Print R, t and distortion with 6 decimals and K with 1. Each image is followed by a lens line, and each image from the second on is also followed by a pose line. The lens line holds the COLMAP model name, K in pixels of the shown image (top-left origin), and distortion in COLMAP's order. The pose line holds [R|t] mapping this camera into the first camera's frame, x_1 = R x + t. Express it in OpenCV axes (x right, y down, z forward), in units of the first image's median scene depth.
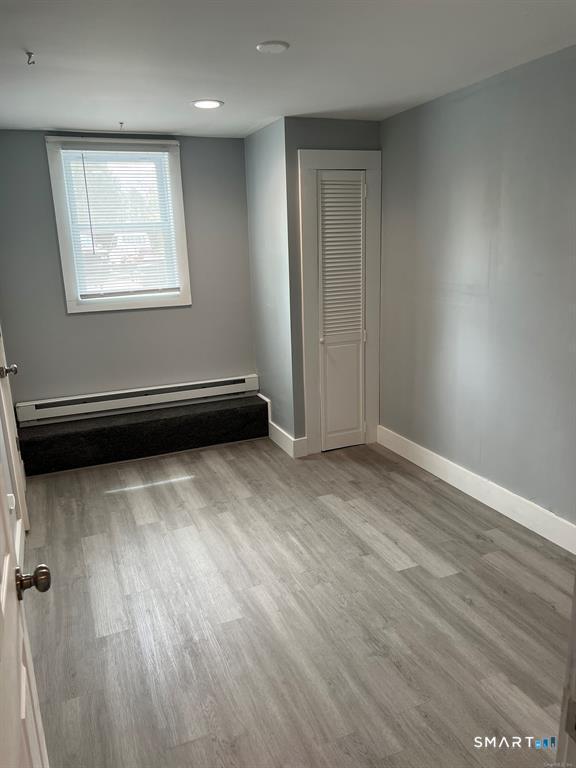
lens RADIAL K [[581.4, 0, 291.4], [0, 581.4, 385.0], [0, 0, 1]] dist [0.014541, -0.006422]
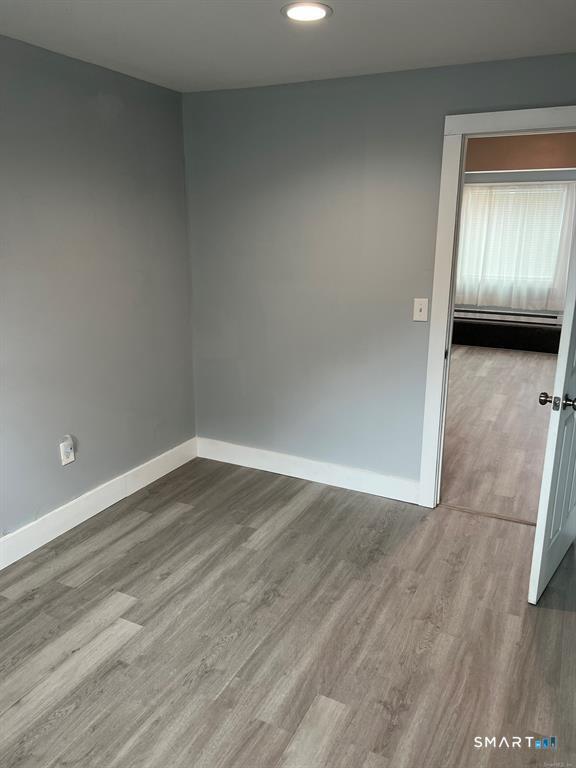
lens RADIAL K [[581.4, 0, 288.4], [0, 581.4, 382.6], [0, 0, 1]] dist [0.014541, -0.006422]
pose [[-0.649763, -0.168870, 0.741142, -0.558128], [0.195988, 0.904827, 0.377990, -0.298630], [-0.734437, 0.390858, -0.554827, 1.257934]]
